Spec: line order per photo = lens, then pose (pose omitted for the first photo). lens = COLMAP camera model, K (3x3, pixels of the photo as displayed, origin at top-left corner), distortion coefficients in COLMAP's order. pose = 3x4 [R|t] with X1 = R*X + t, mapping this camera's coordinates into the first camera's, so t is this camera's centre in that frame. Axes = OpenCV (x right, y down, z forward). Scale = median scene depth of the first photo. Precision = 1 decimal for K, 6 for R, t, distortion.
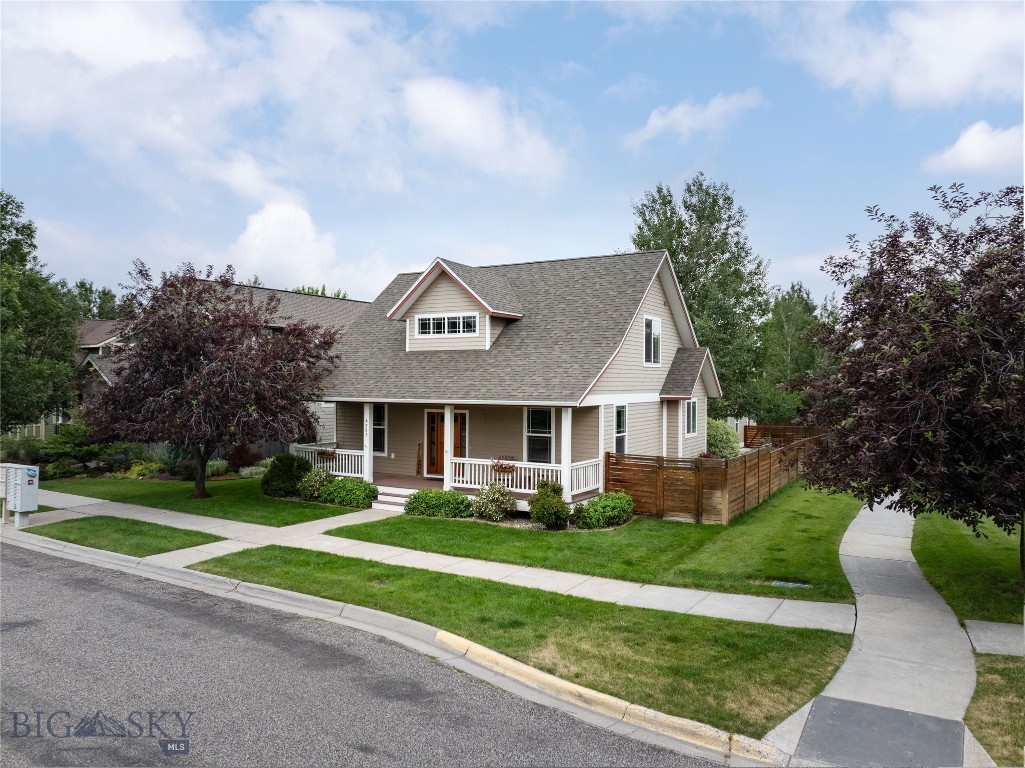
lens RADIAL K [[719.9, 0, 526.6], [0, 719.9, 380.9], [0, 0, 1]] dist [-0.035758, -0.003979]
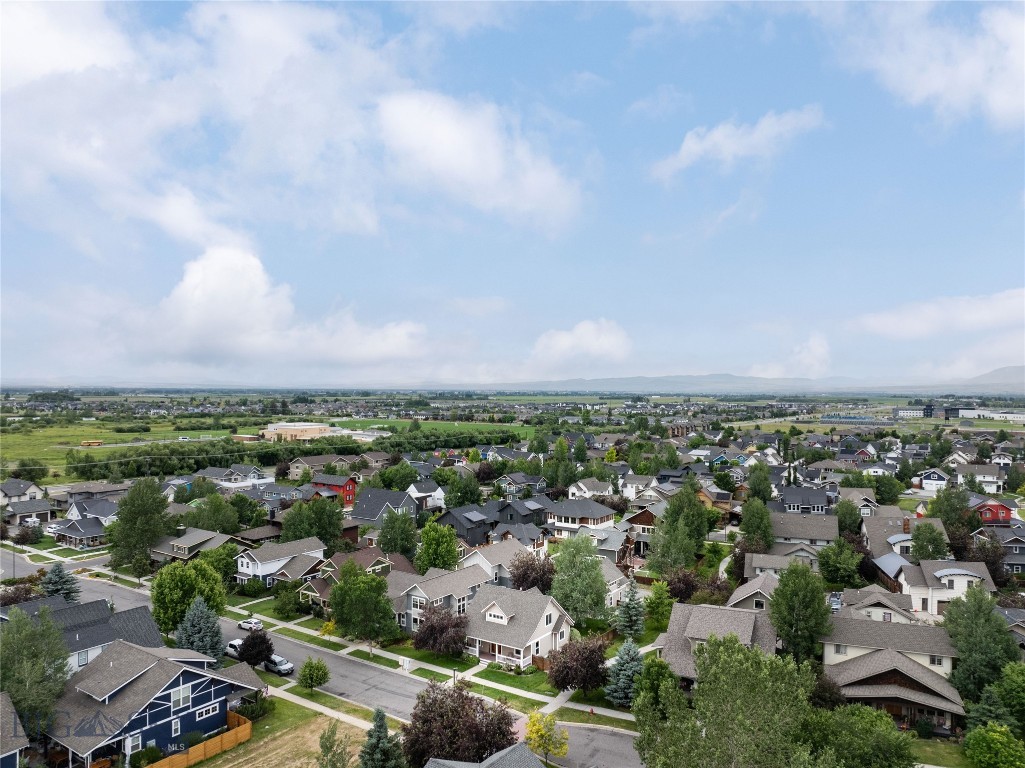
lens RADIAL K [[719.9, 0, 526.6], [0, 719.9, 380.9], [0, 0, 1]] dist [-0.035758, -0.003979]
pose [[0.998000, -0.002679, -0.063157, 0.359979], [0.001902, 0.999922, -0.012356, -1.536206], [0.063185, 0.012211, 0.997927, -3.433336]]
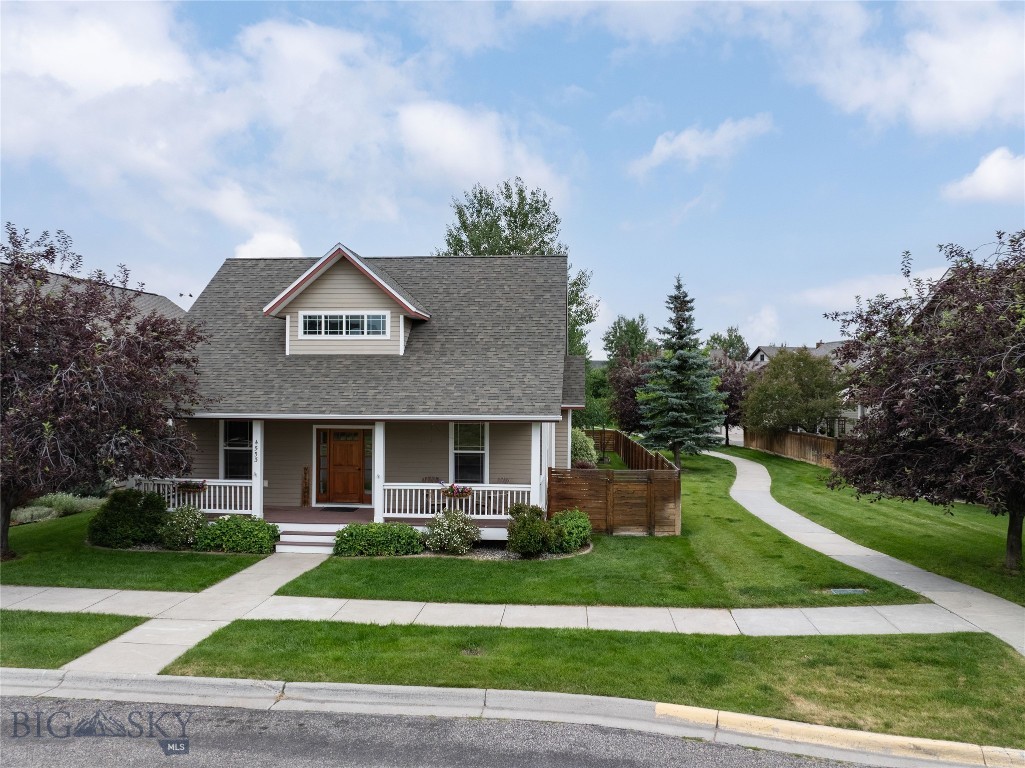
lens RADIAL K [[719.9, 0, 526.6], [0, 719.9, 380.9], [0, 0, 1]] dist [-0.035758, -0.003979]
pose [[0.900369, 0.004692, 0.435102, -0.325993], [-0.002561, 0.999982, -0.005484, -0.008918], [-0.435120, 0.003824, 0.900365, 0.172845]]
